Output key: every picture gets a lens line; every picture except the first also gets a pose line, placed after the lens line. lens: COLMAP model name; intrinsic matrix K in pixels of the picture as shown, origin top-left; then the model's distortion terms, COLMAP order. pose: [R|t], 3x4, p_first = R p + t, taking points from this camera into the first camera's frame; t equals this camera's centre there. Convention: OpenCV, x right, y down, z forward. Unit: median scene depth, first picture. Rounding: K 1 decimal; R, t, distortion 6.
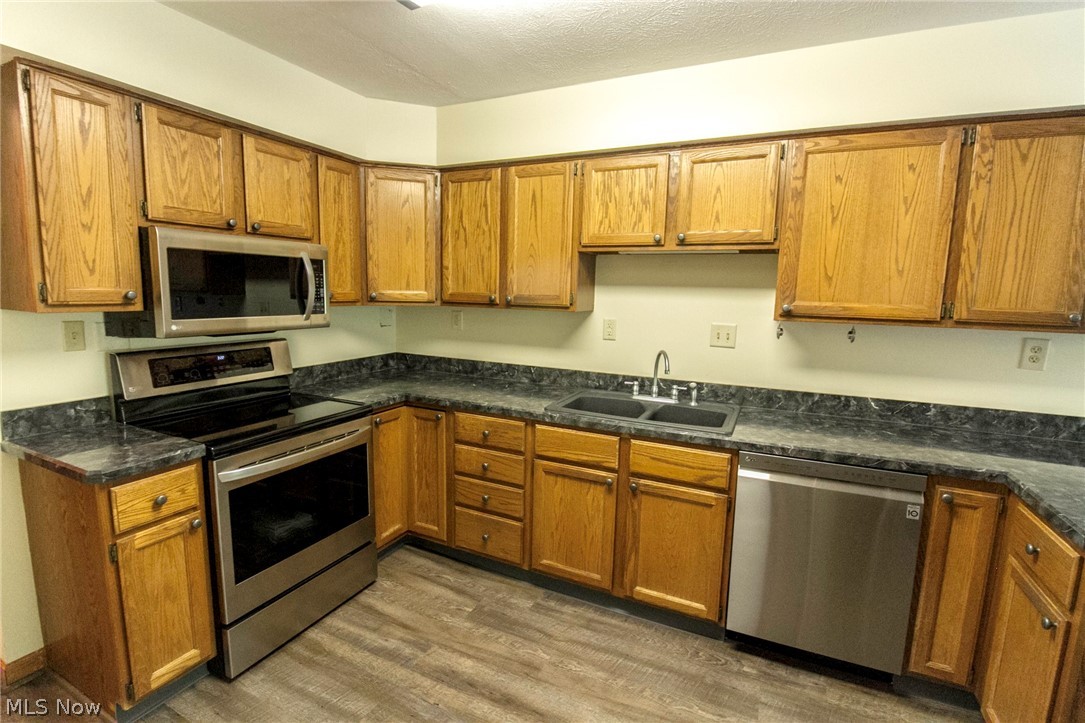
lens RADIAL K [[501.7, 0, 536.6], [0, 501.7, 359.0], [0, 0, 1]] dist [0.001734, -0.014601]
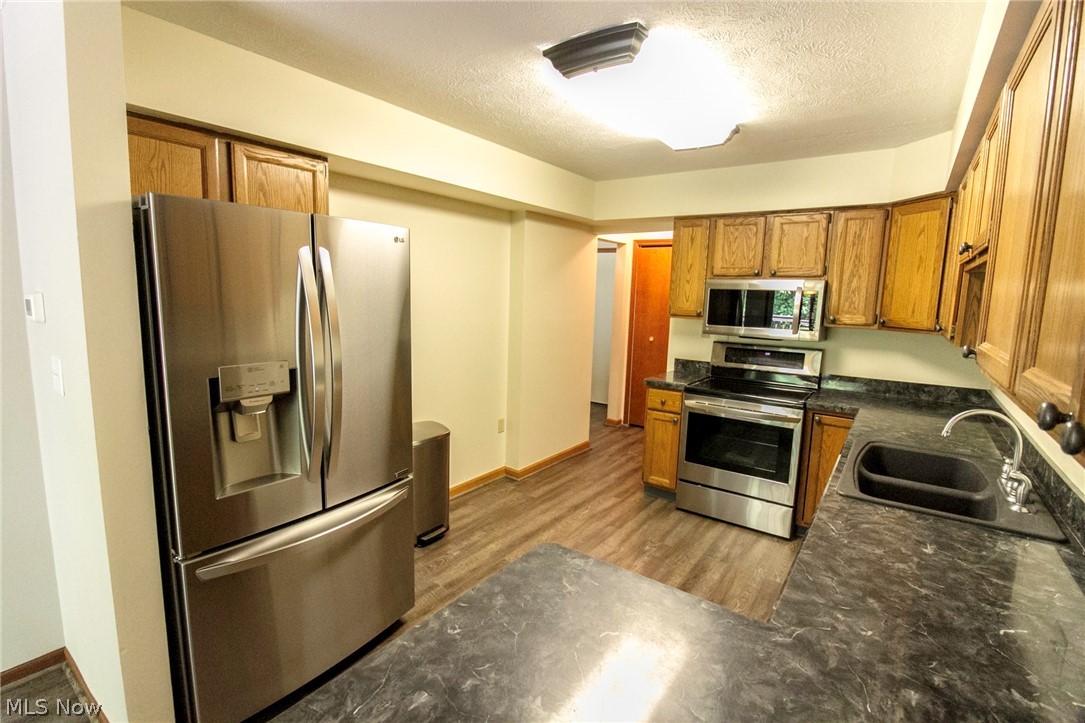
lens RADIAL K [[501.7, 0, 536.6], [0, 501.7, 359.0], [0, 0, 1]] dist [0.001734, -0.014601]
pose [[-0.176491, 0.103766, -0.978817, 1.126743], [-0.166158, 0.977016, 0.133535, -0.081394], [0.970176, 0.186206, -0.155193, 0.556035]]
